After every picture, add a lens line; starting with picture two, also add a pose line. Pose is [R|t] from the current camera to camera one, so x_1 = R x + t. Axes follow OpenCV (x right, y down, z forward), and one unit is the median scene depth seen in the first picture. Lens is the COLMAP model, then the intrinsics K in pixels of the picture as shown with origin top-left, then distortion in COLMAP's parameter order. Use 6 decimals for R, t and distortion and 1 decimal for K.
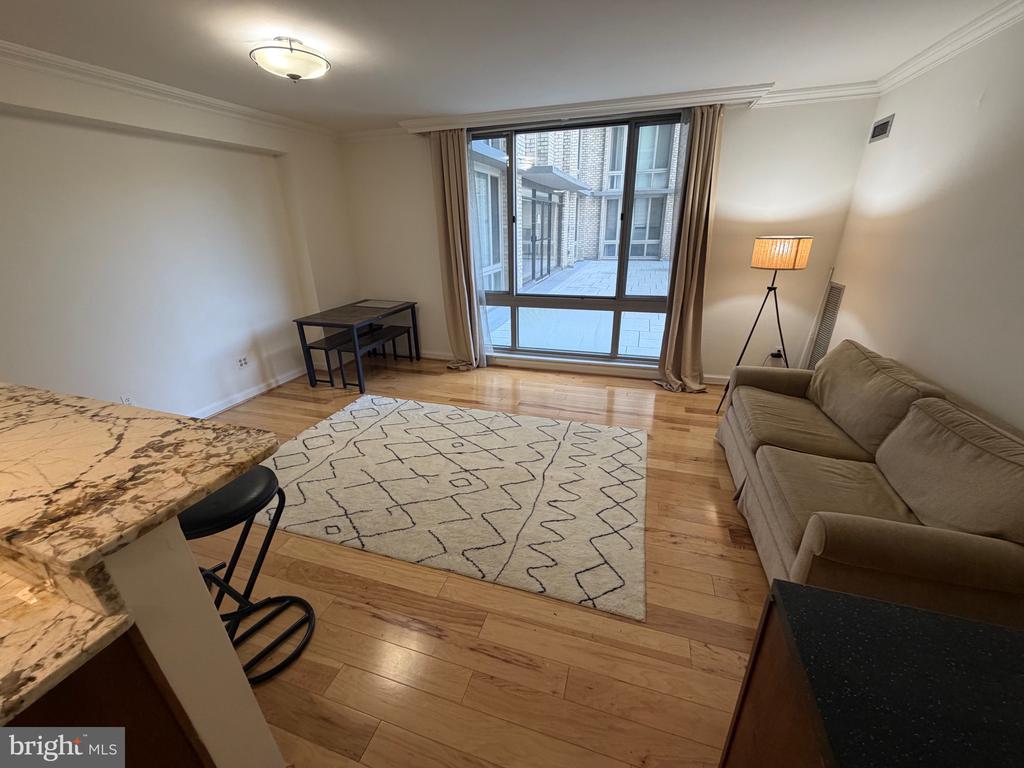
lens RADIAL K [[408.4, 0, 508.5], [0, 408.4, 384.1], [0, 0, 1]] dist [0.000282, -0.000193]
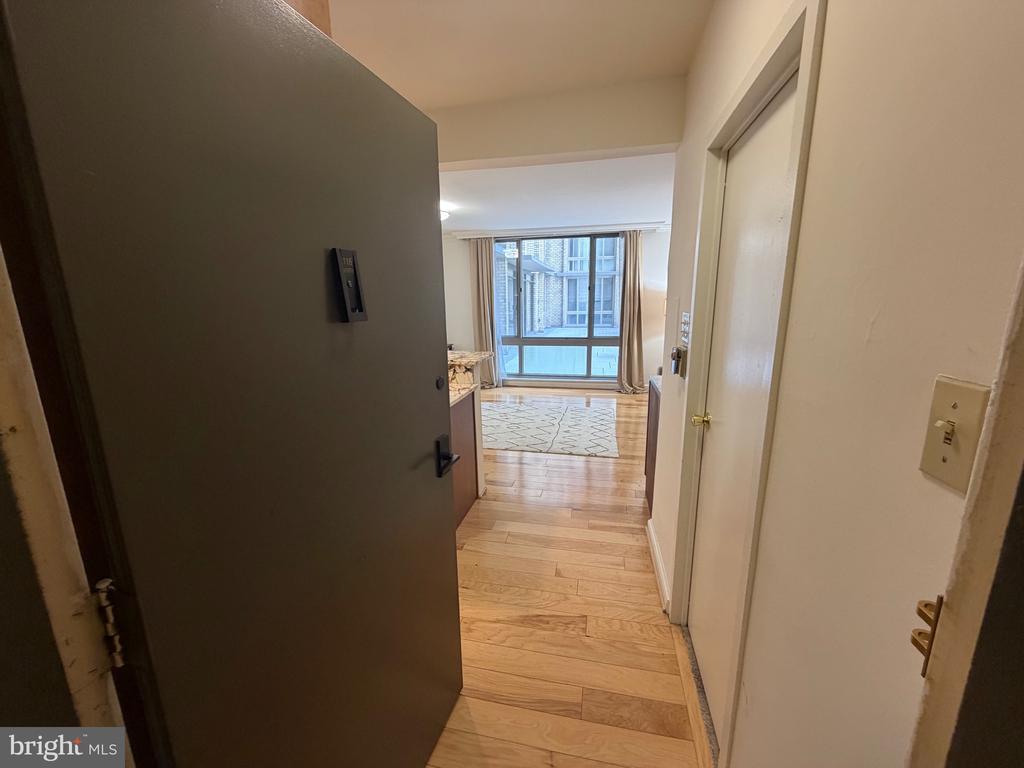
lens RADIAL K [[408.4, 0, 508.5], [0, 408.4, 384.1], [0, 0, 1]] dist [0.000282, -0.000193]
pose [[0.995866, -0.014388, 0.089687, -0.238399], [0.029516, 0.985050, -0.169721, 0.287417], [-0.085905, 0.171667, 0.981402, -0.623062]]
